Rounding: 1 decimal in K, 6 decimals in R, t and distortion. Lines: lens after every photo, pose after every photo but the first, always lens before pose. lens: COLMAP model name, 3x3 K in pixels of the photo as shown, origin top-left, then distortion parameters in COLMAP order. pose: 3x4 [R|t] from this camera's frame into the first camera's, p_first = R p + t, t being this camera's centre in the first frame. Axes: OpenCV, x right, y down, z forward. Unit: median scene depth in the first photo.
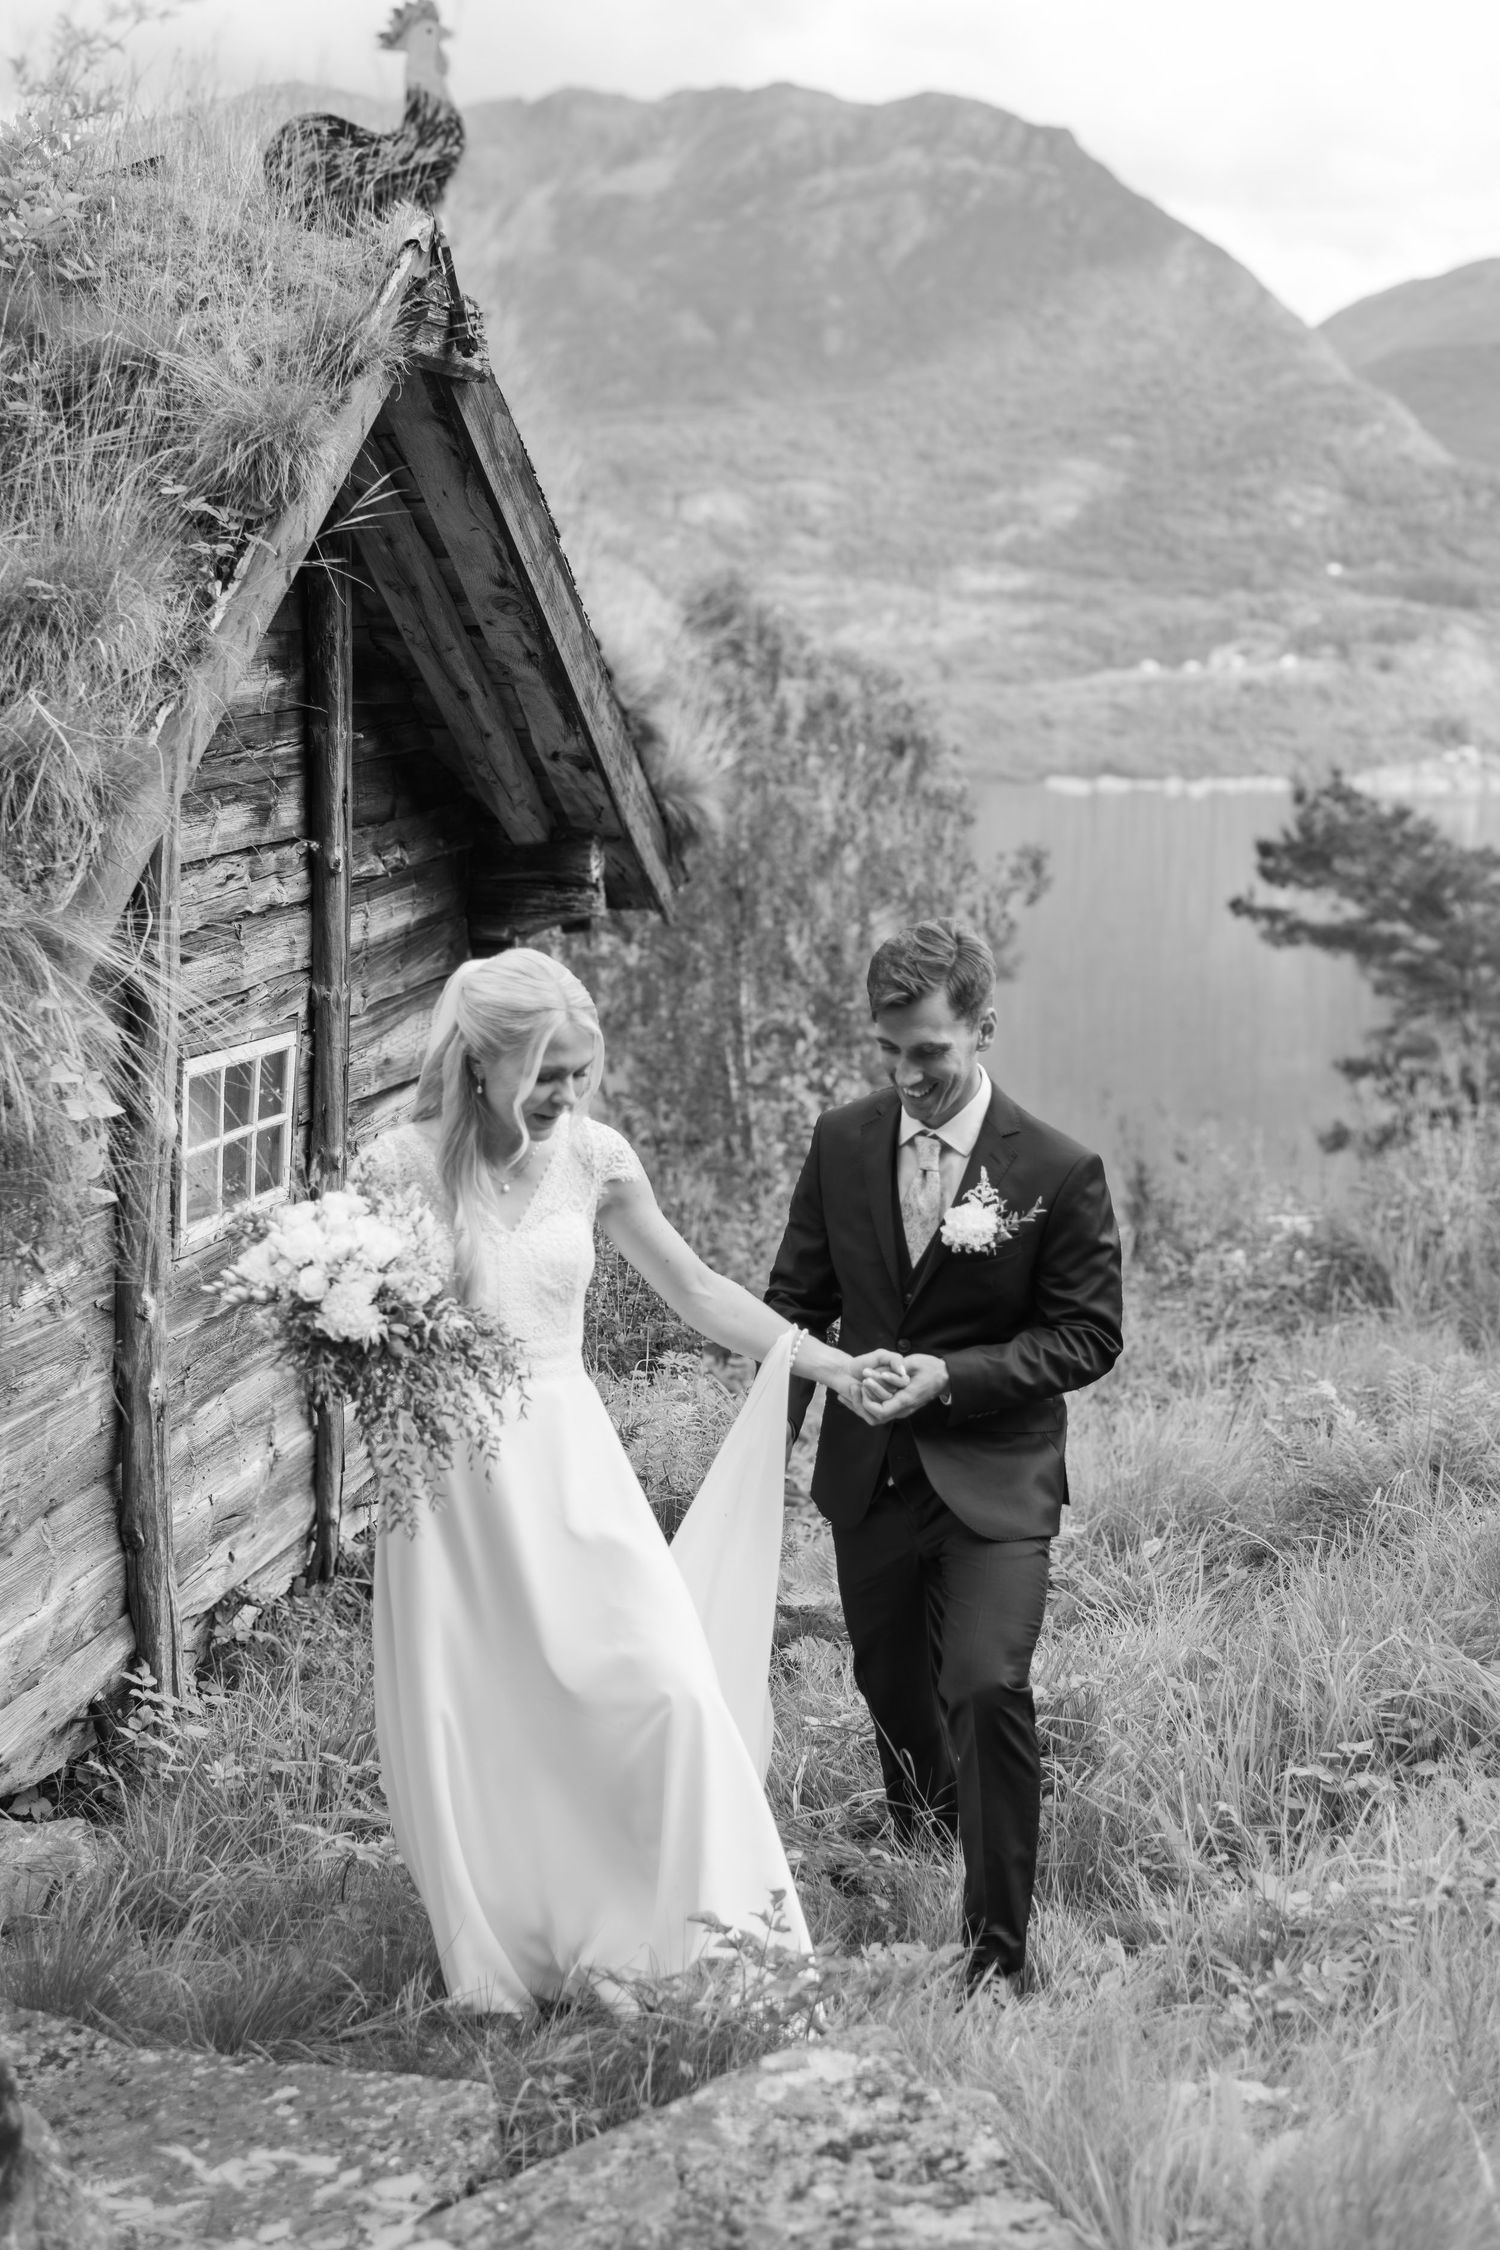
lens RADIAL K [[2597.8, 0, 750.0], [0, 2597.8, 1125.0], [0, 0, 1]] dist [-0.014502, -0.059428]
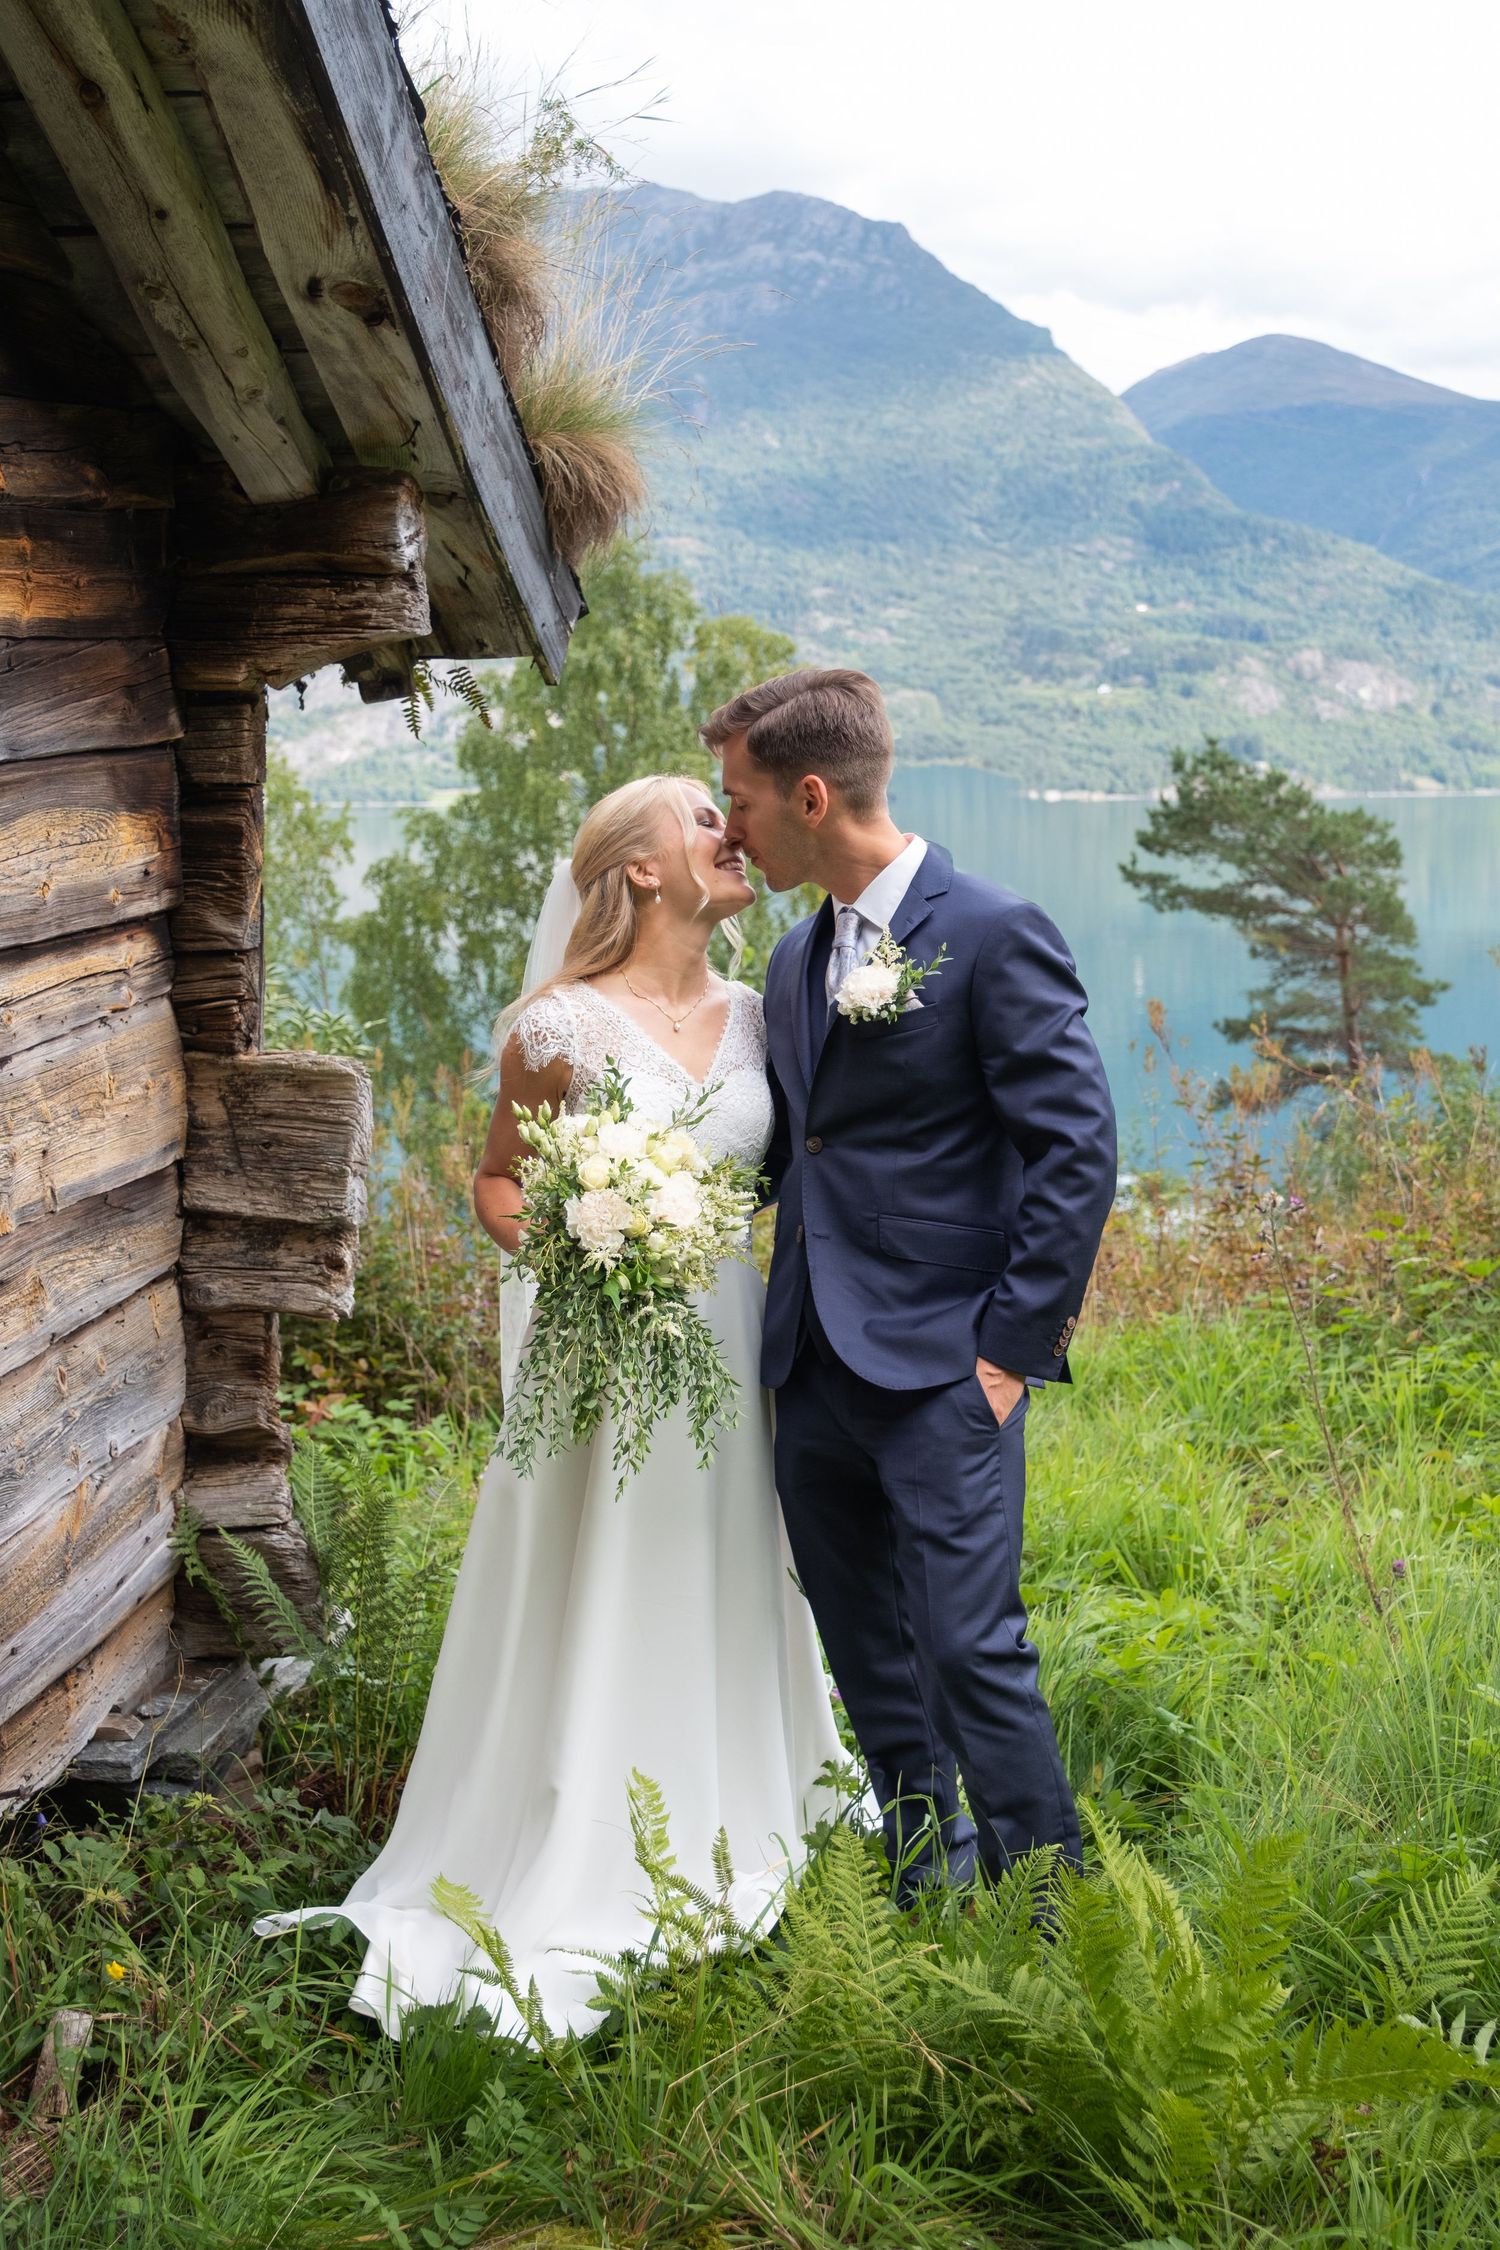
lens RADIAL K [[2048.8, 0, 750.0], [0, 2048.8, 1125.0], [0, 0, 1]] dist [-0.015614, -0.016821]
pose [[0.998159, -0.023518, 0.055907, -0.018125], [0.023140, 0.999705, 0.007397, 0.018595], [-0.056064, -0.006089, 0.998409, 0.639827]]
